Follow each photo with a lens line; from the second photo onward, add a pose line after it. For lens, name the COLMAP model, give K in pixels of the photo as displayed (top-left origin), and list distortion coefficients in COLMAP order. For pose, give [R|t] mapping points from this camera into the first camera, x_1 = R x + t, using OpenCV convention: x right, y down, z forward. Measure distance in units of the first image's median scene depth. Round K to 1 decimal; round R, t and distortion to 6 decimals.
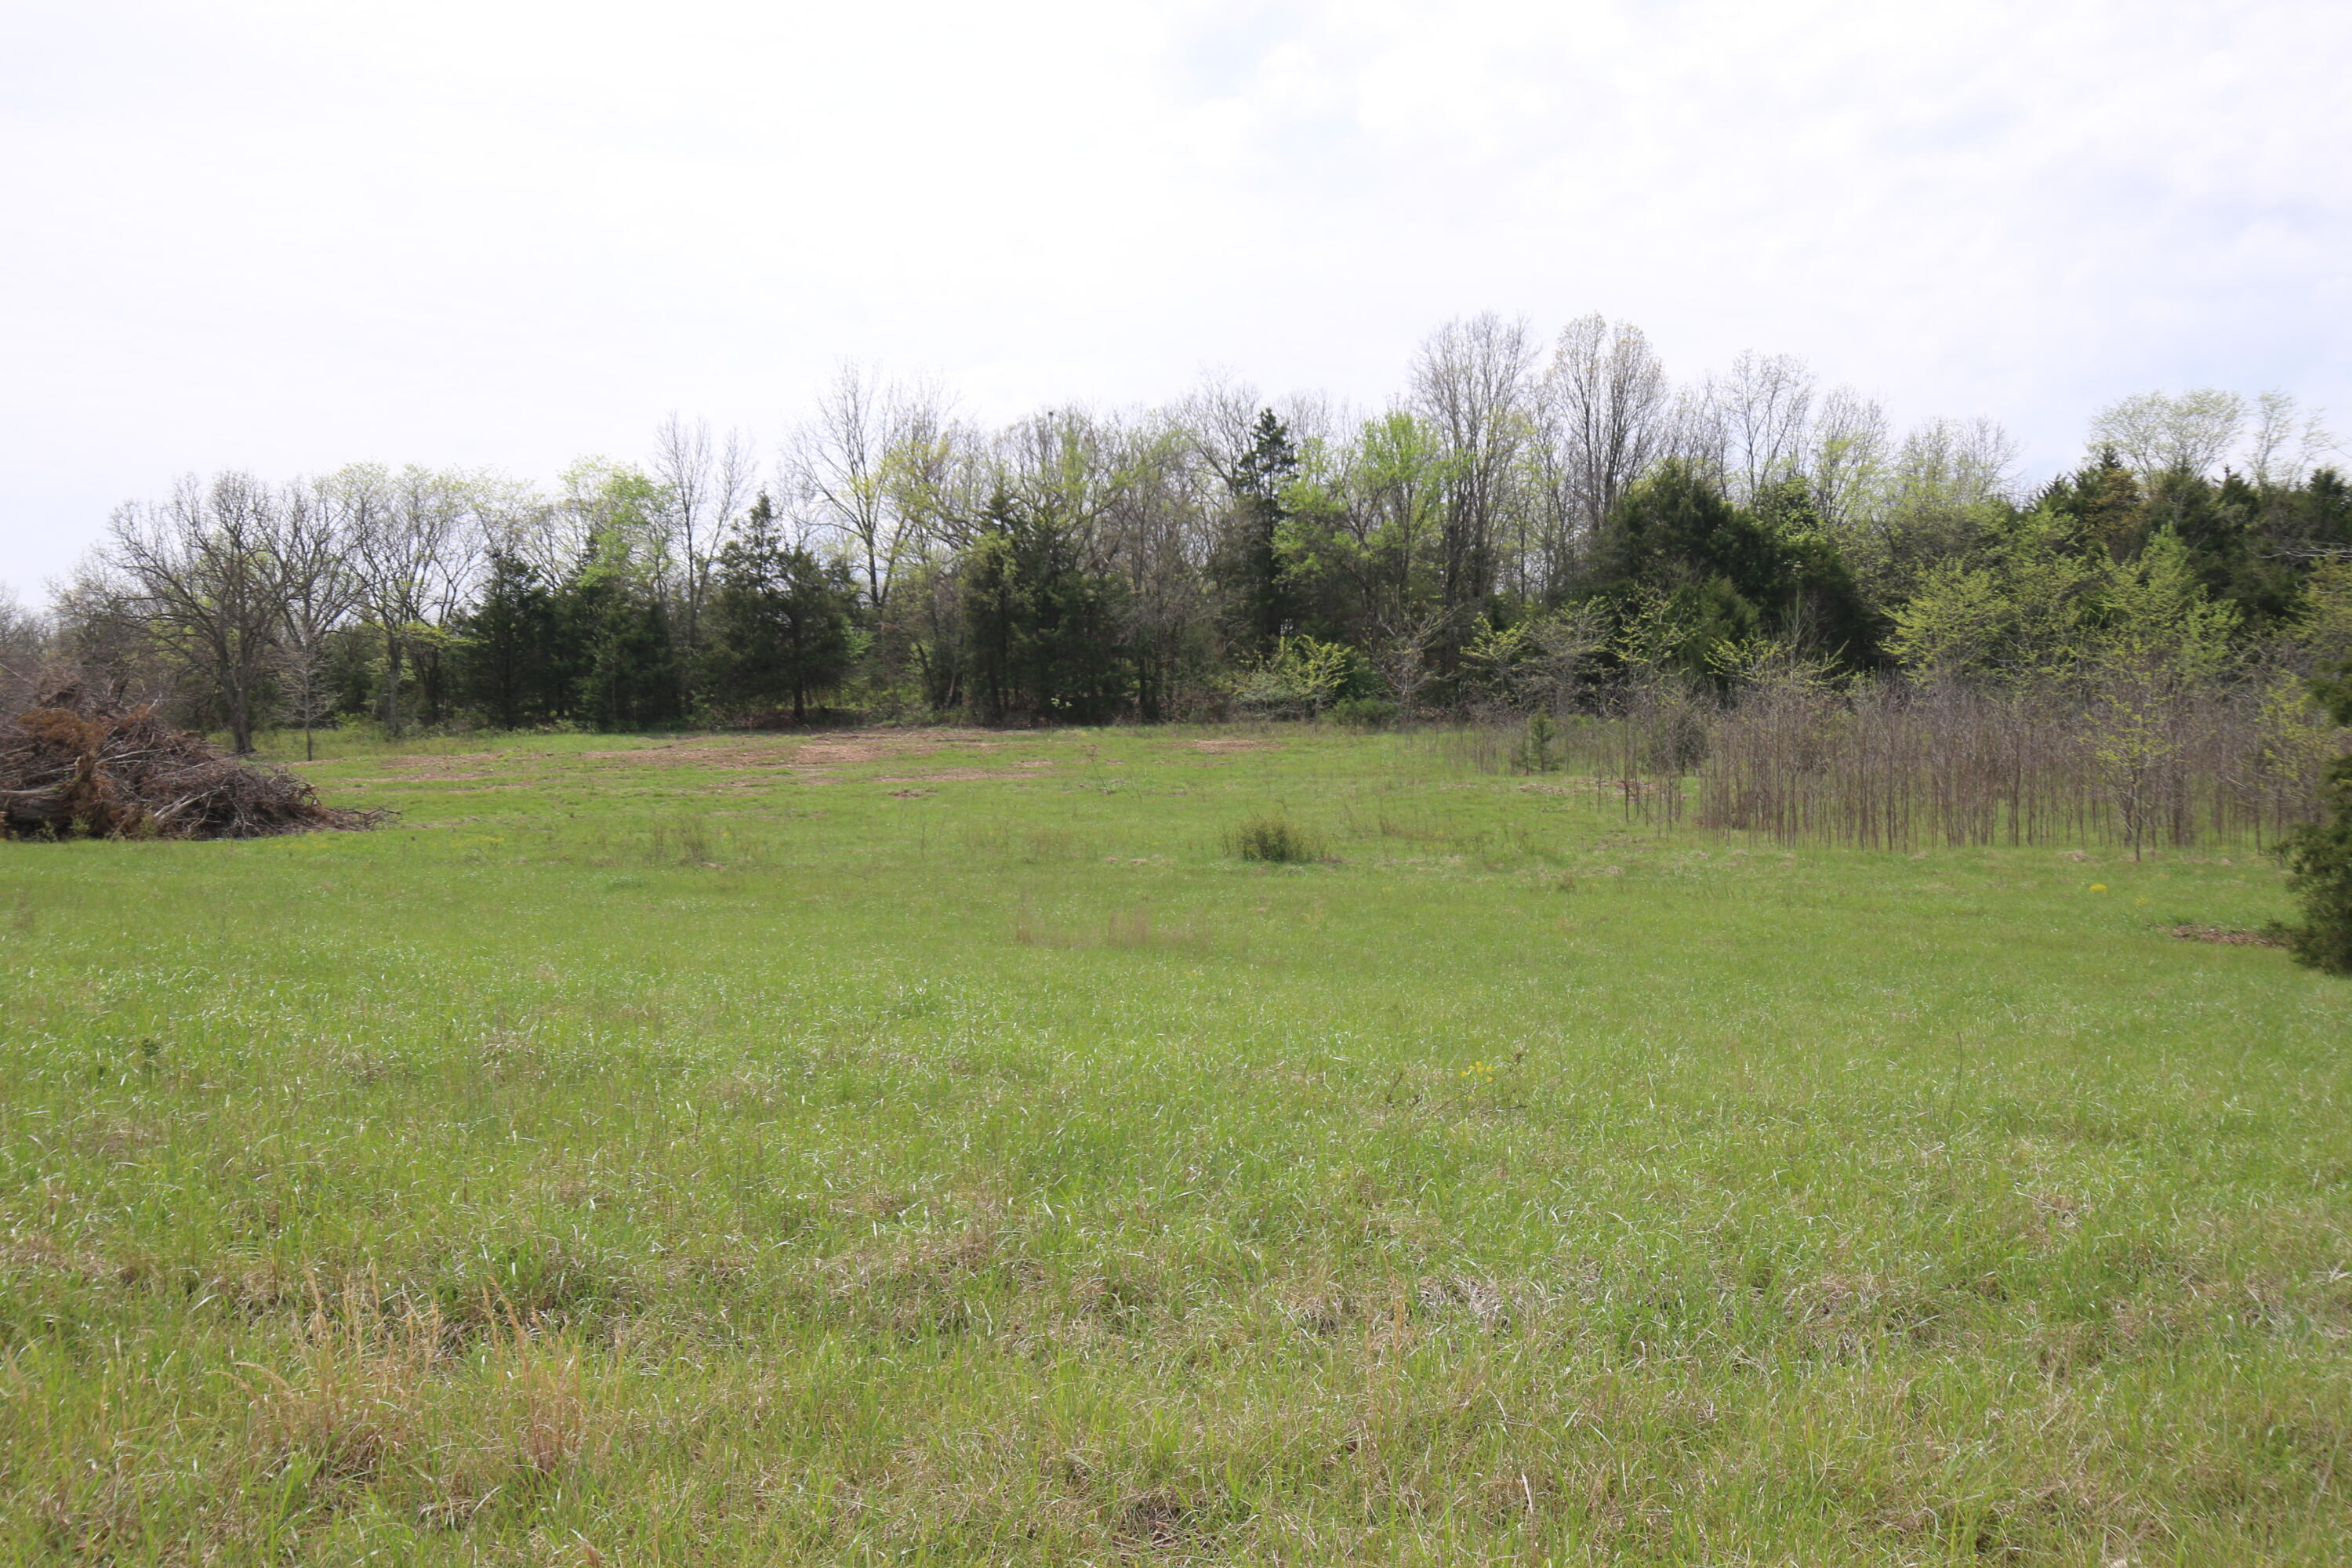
lens RADIAL K [[2485.2, 0, 1167.9], [0, 2485.2, 789.0], [0, 0, 1]] dist [0.100565, -0.093696]
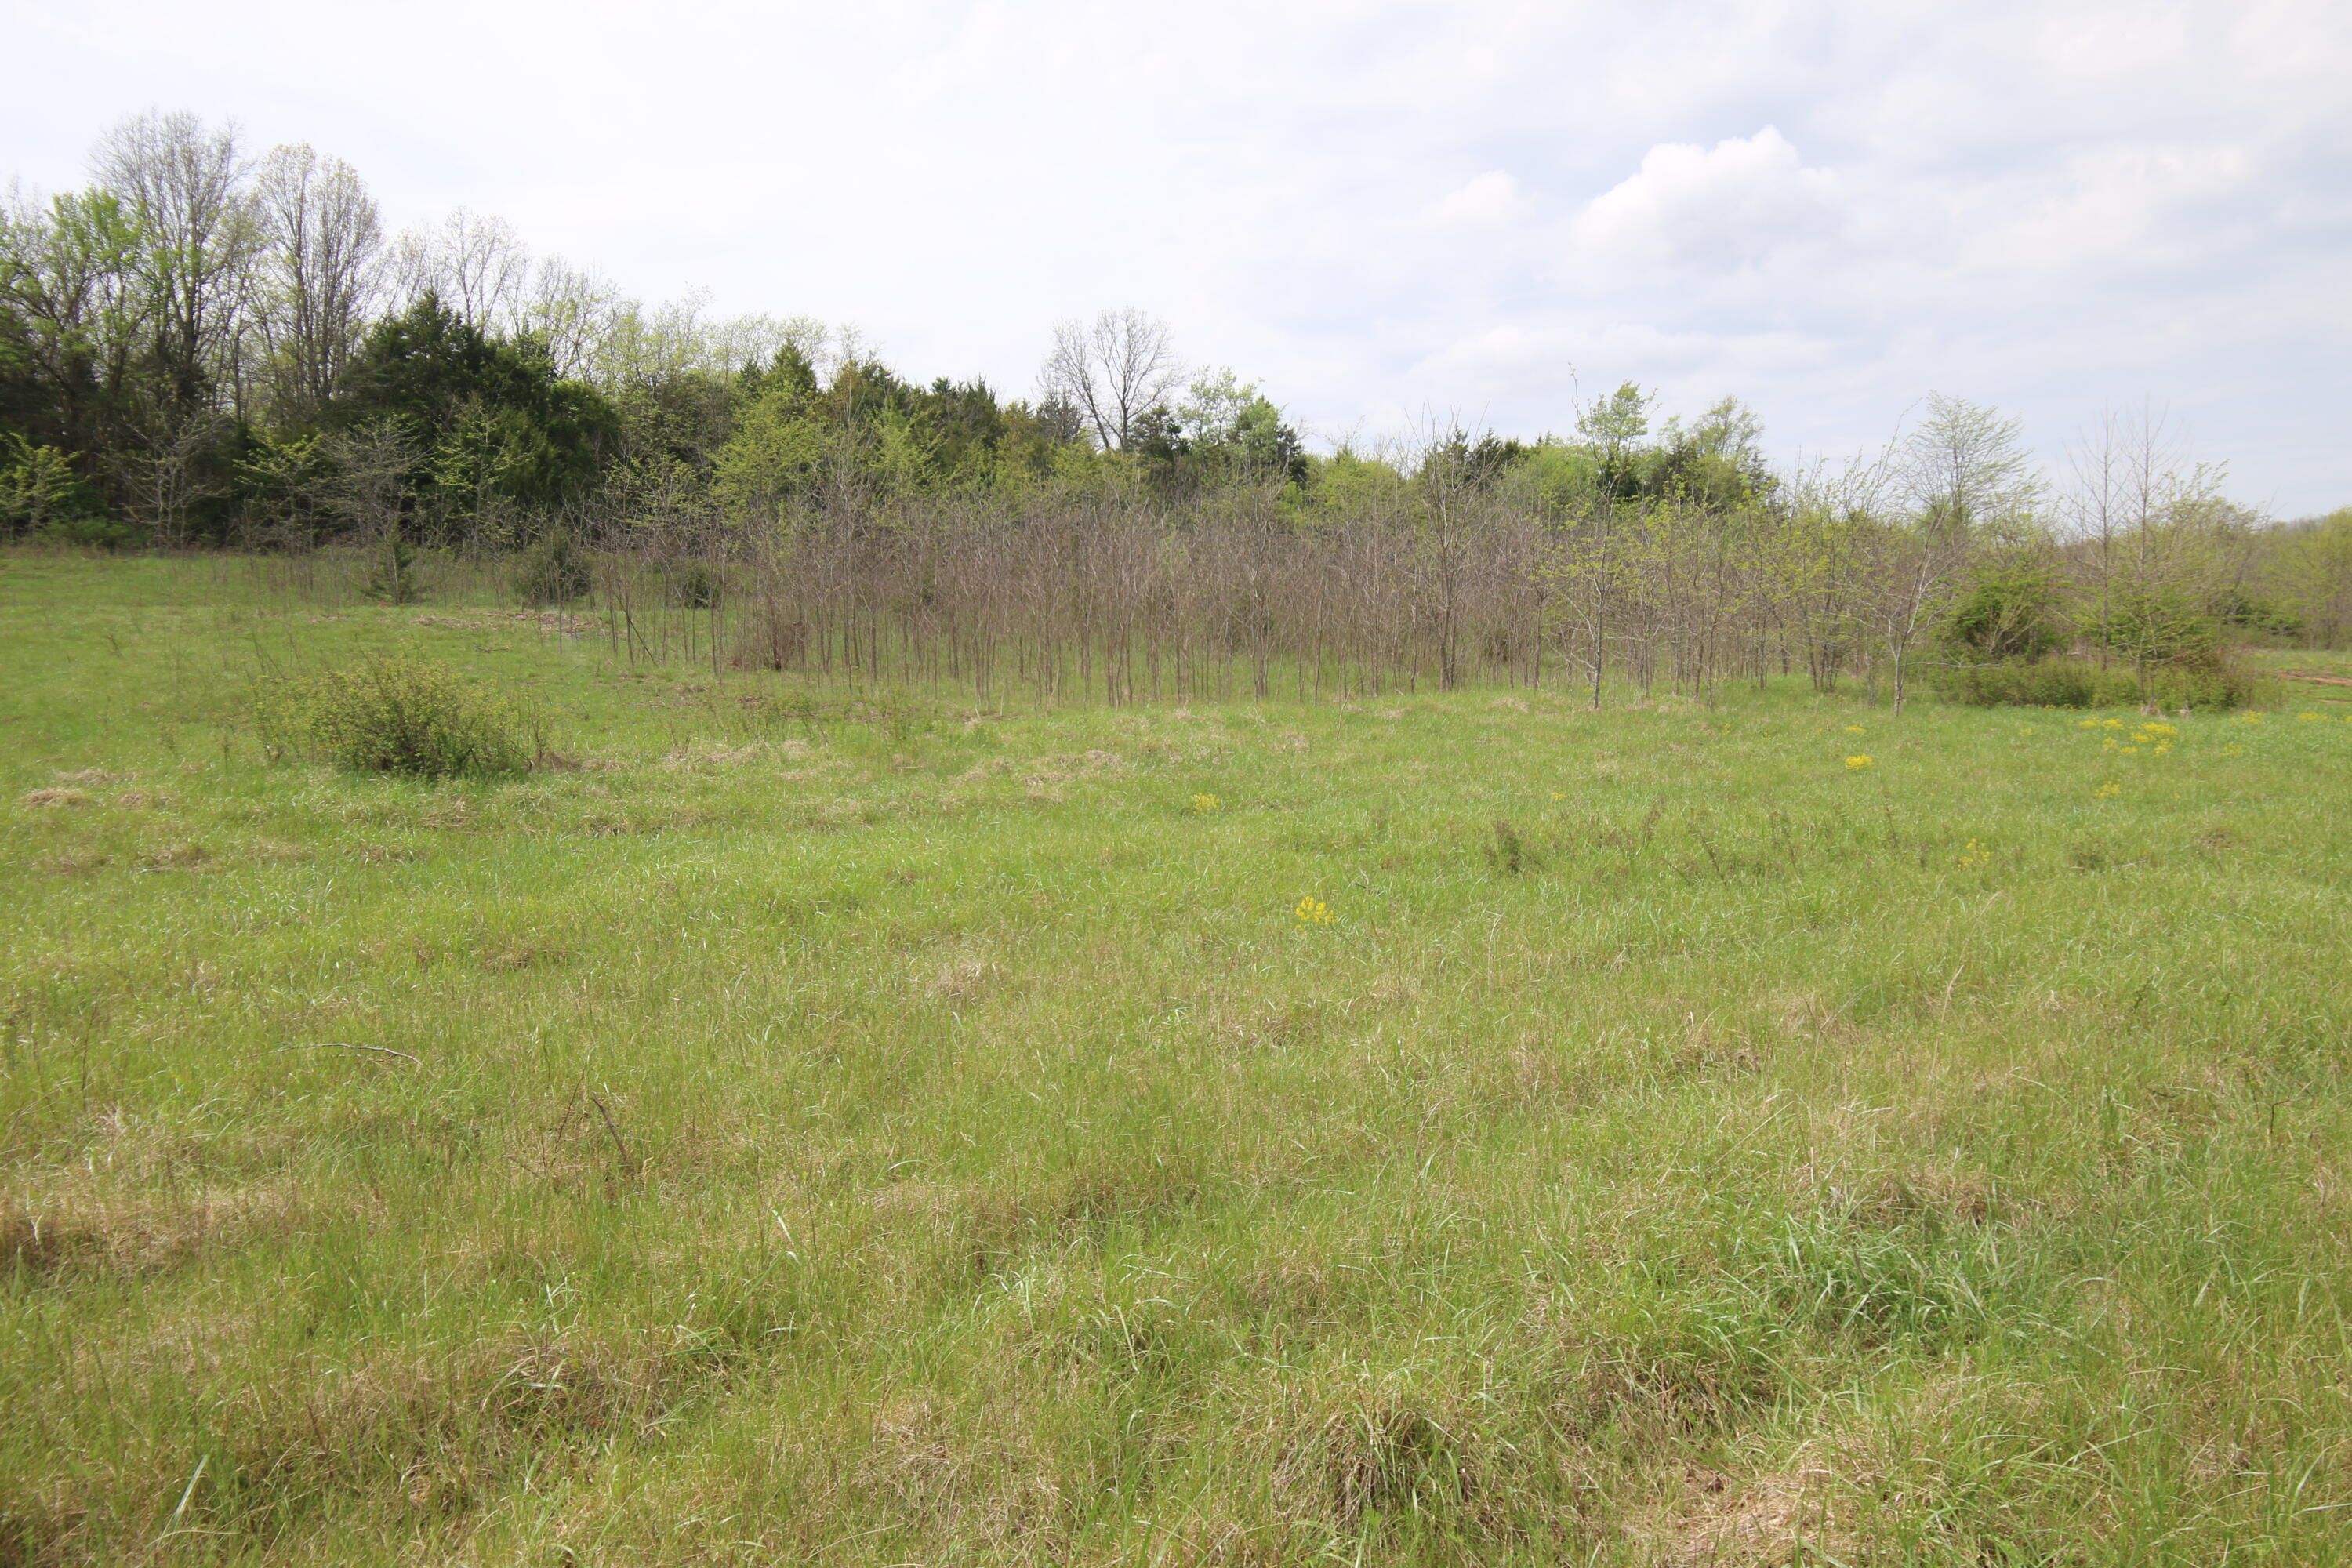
lens RADIAL K [[1680.9, 0, 1165.6], [0, 1680.9, 778.3], [0, 0, 1]] dist [0.064641, -0.066879]
pose [[0.763387, -0.057475, 0.643379, -0.019288], [0.001614, 0.996200, 0.087080, 0.001876], [-0.645939, -0.065437, 0.760579, 0.291542]]
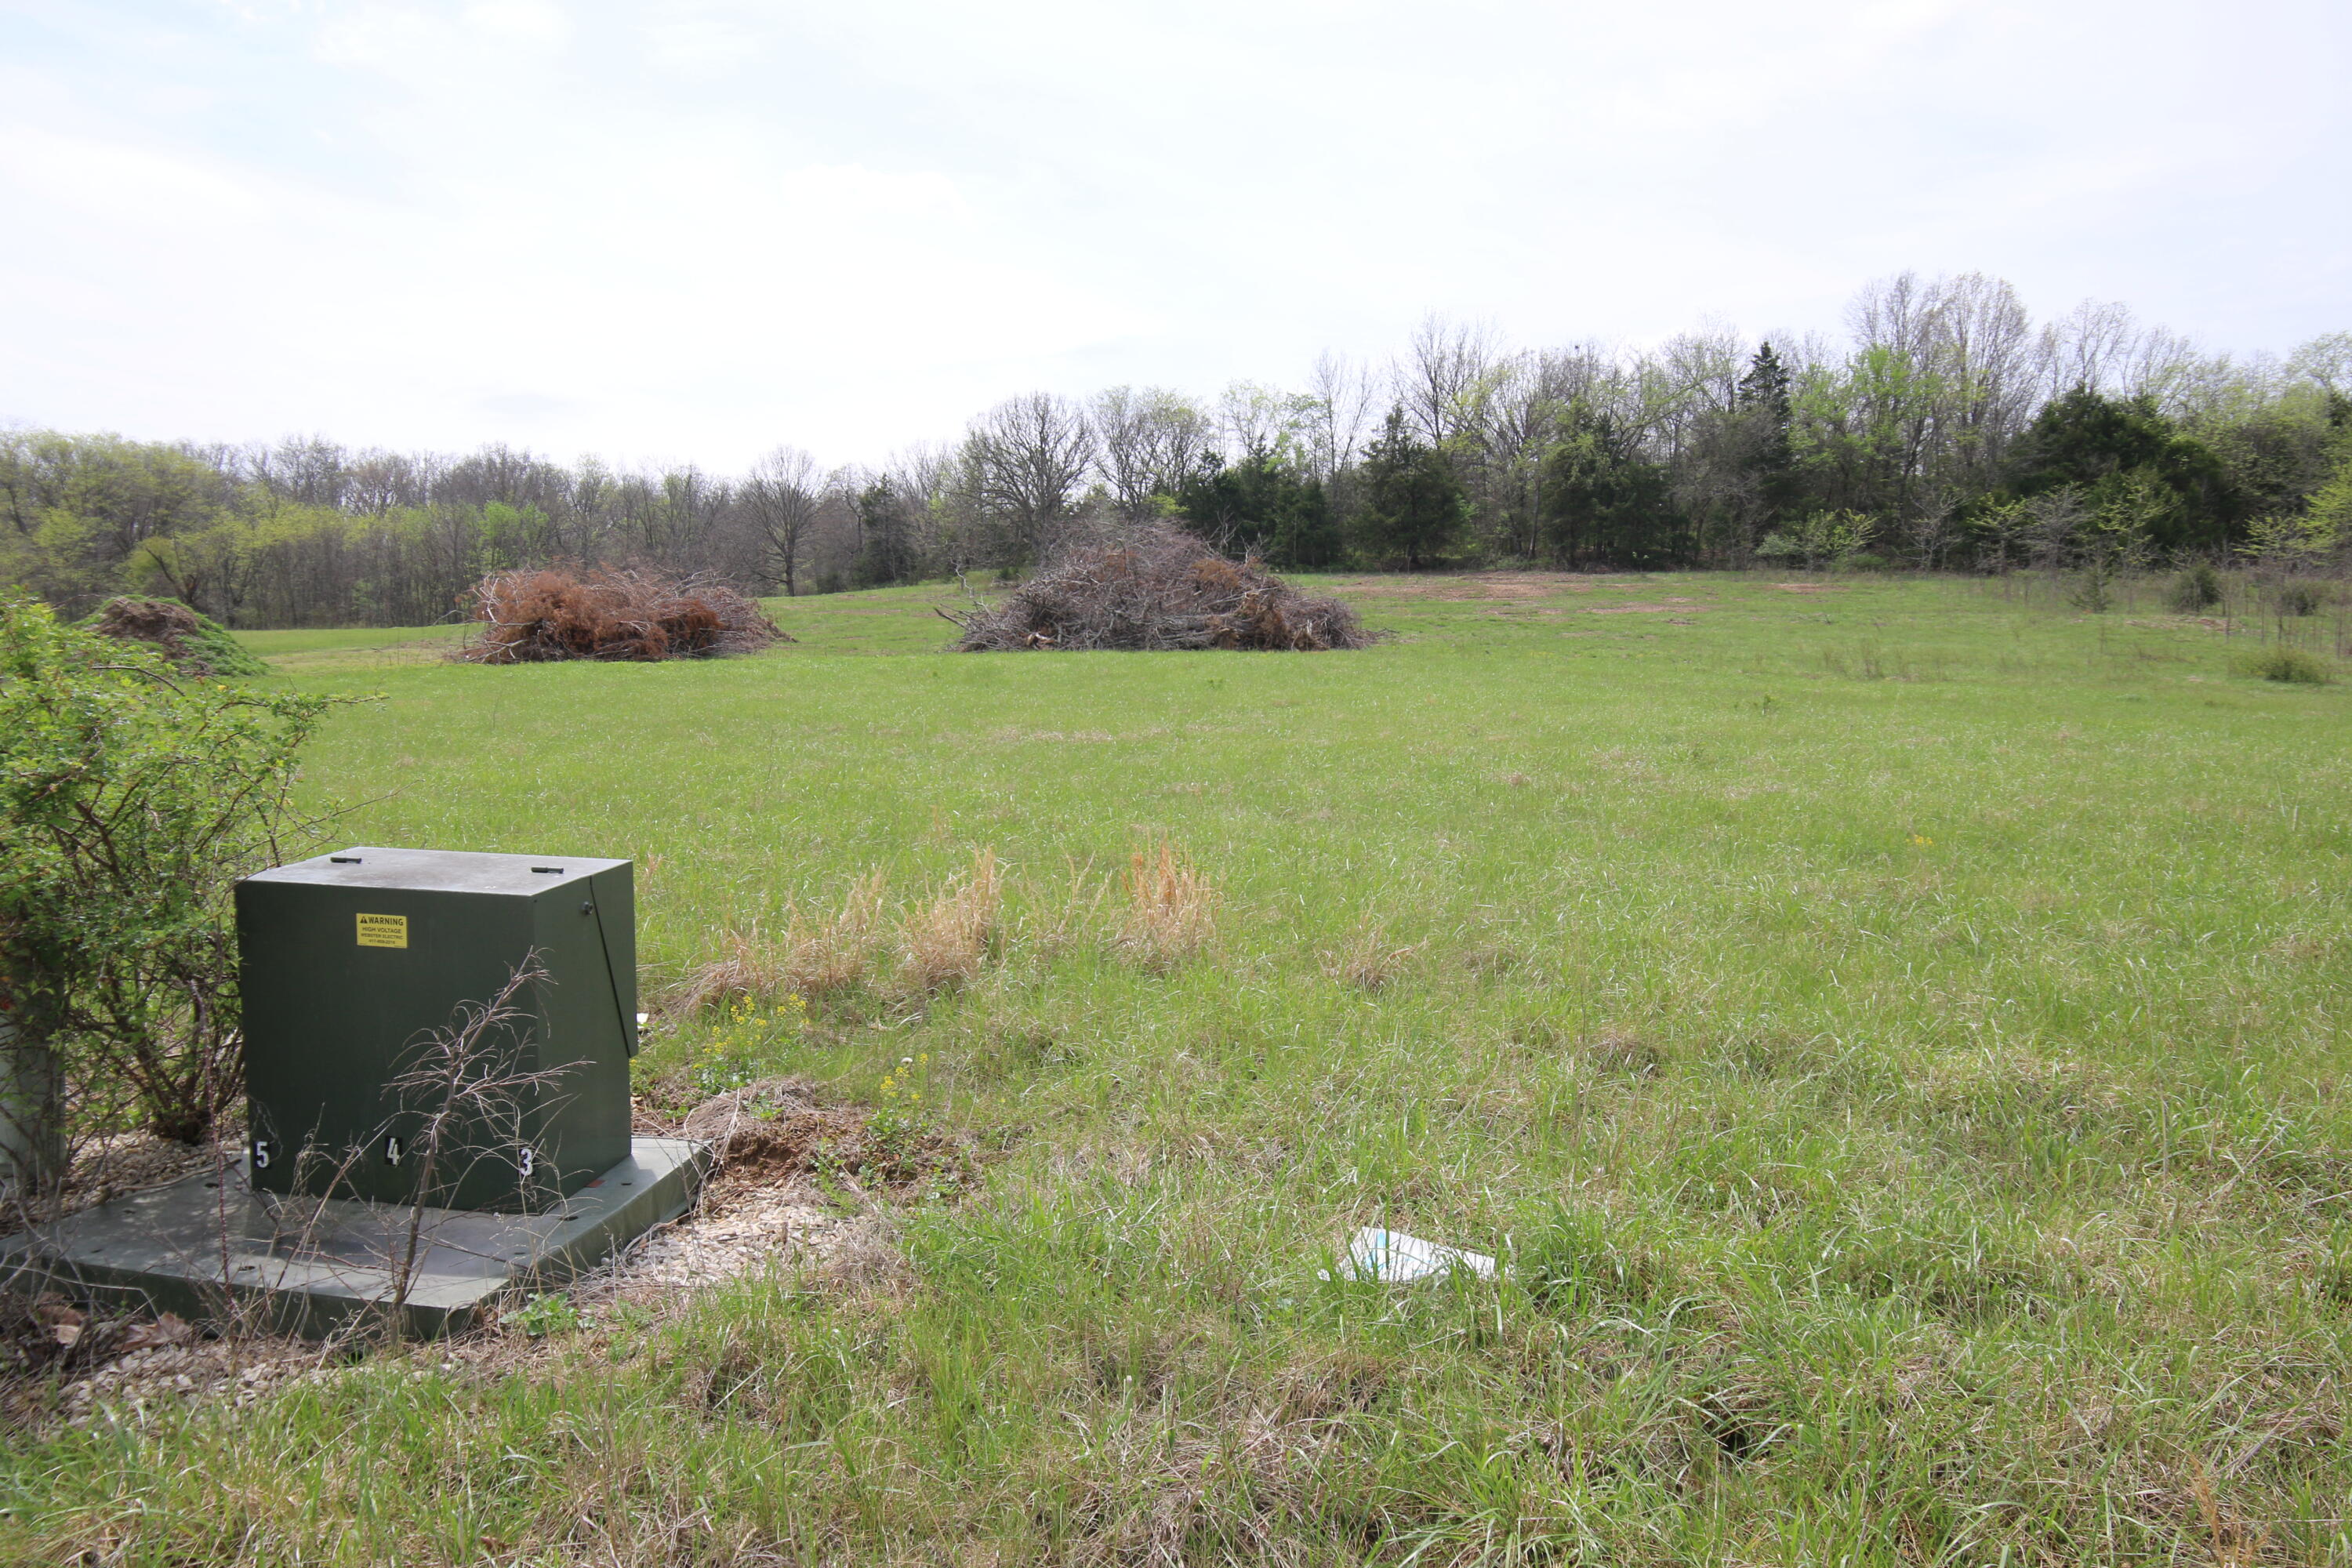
lens RADIAL K [[1680.9, 0, 1165.6], [0, 1680.9, 778.3], [0, 0, 1]] dist [0.064641, -0.066879]
pose [[0.994874, 0.026200, -0.097666, -0.200221], [-0.016257, 0.994728, 0.101247, -0.001216], [0.099804, -0.099140, 0.990056, 0.002946]]
